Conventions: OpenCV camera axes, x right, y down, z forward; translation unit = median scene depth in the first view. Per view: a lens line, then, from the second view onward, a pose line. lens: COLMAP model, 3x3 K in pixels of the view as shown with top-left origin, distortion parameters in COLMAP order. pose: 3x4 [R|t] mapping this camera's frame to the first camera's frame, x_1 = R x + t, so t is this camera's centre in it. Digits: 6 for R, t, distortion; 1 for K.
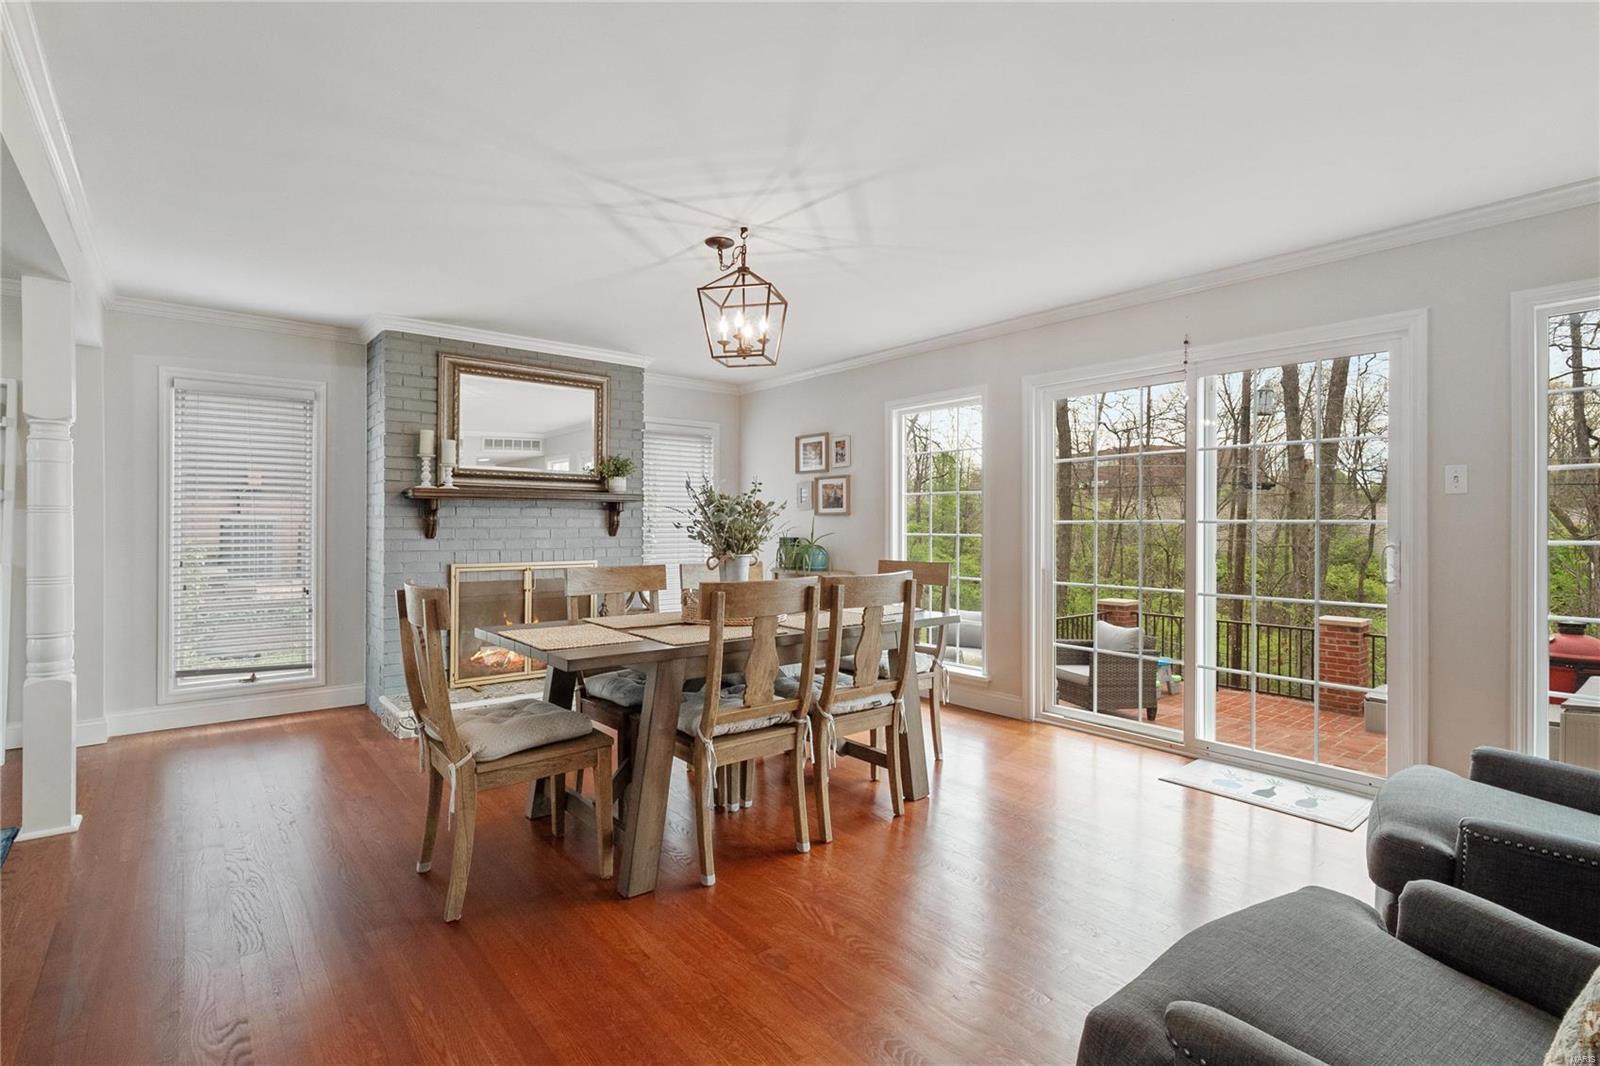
lens RADIAL K [[751.7, 0, 791.3], [0, 751.7, 526.6], [0, 0, 1]] dist [0.000617, -0.000235]
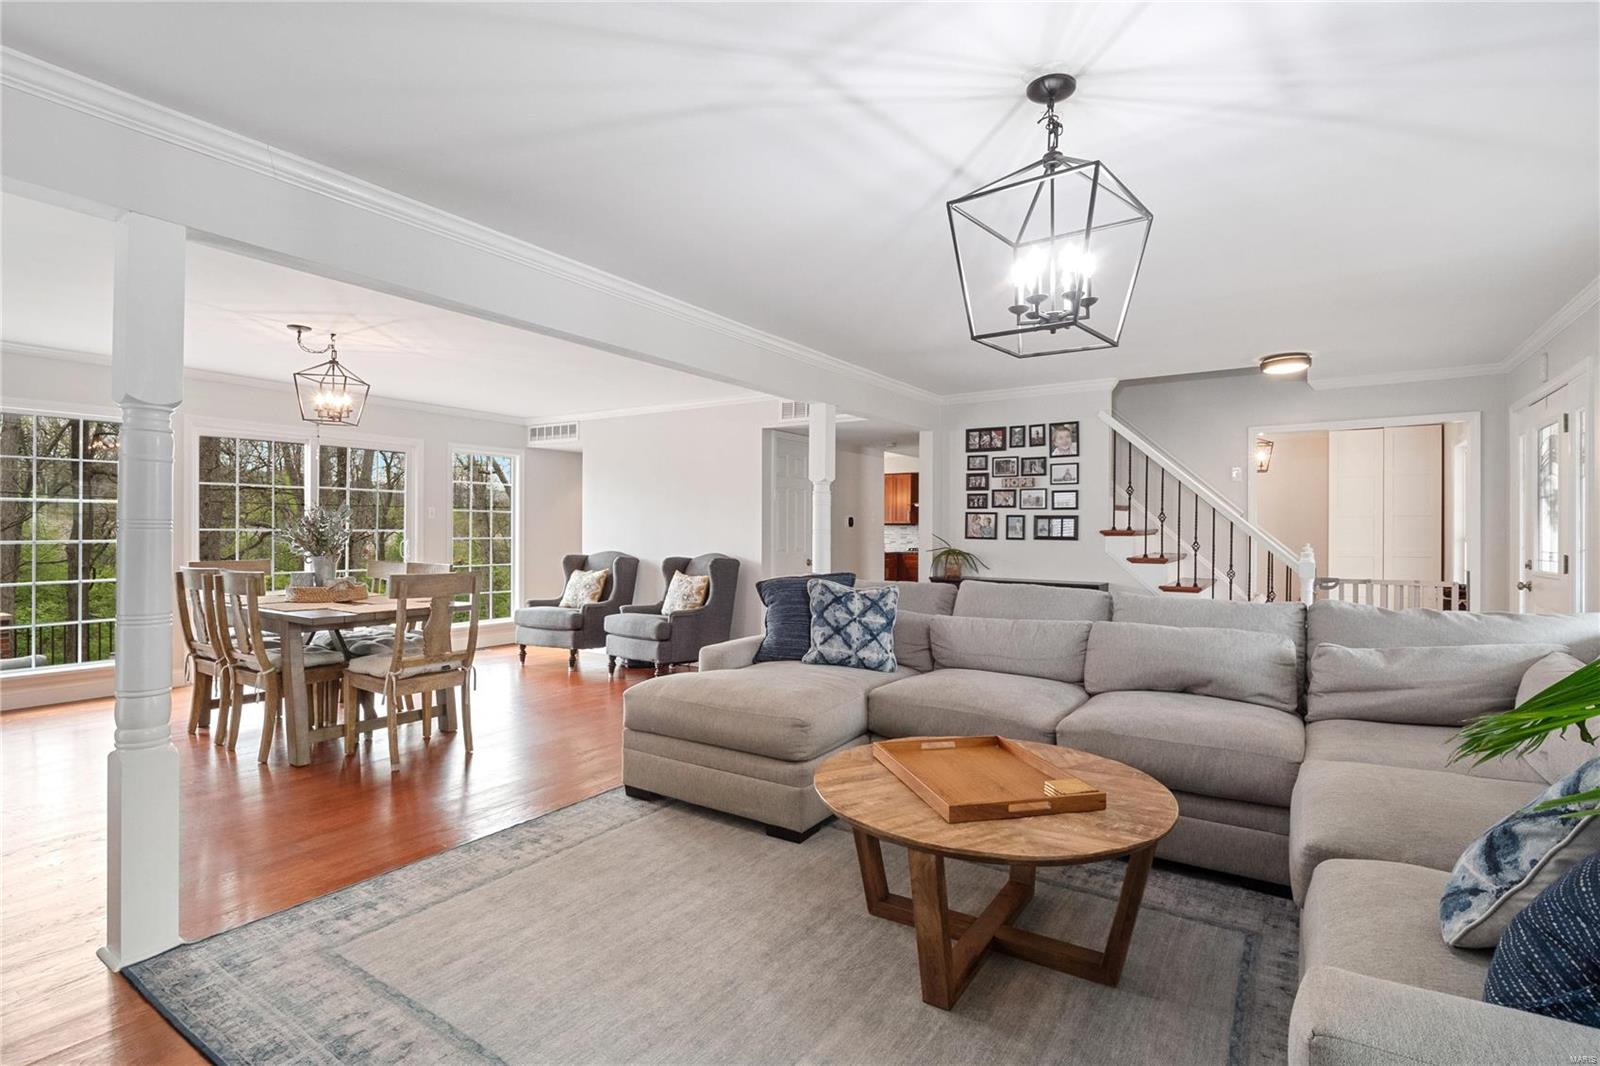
lens RADIAL K [[772.9, 0, 806.9], [0, 772.9, 527.3], [0, 0, 1]] dist [-0.022260, -0.000104]
pose [[-0.295388, -0.002476, 0.955374, -1.174309], [-0.003854, 0.999992, 0.001400, -0.015058], [-0.955370, -0.003268, -0.295395, 0.363525]]
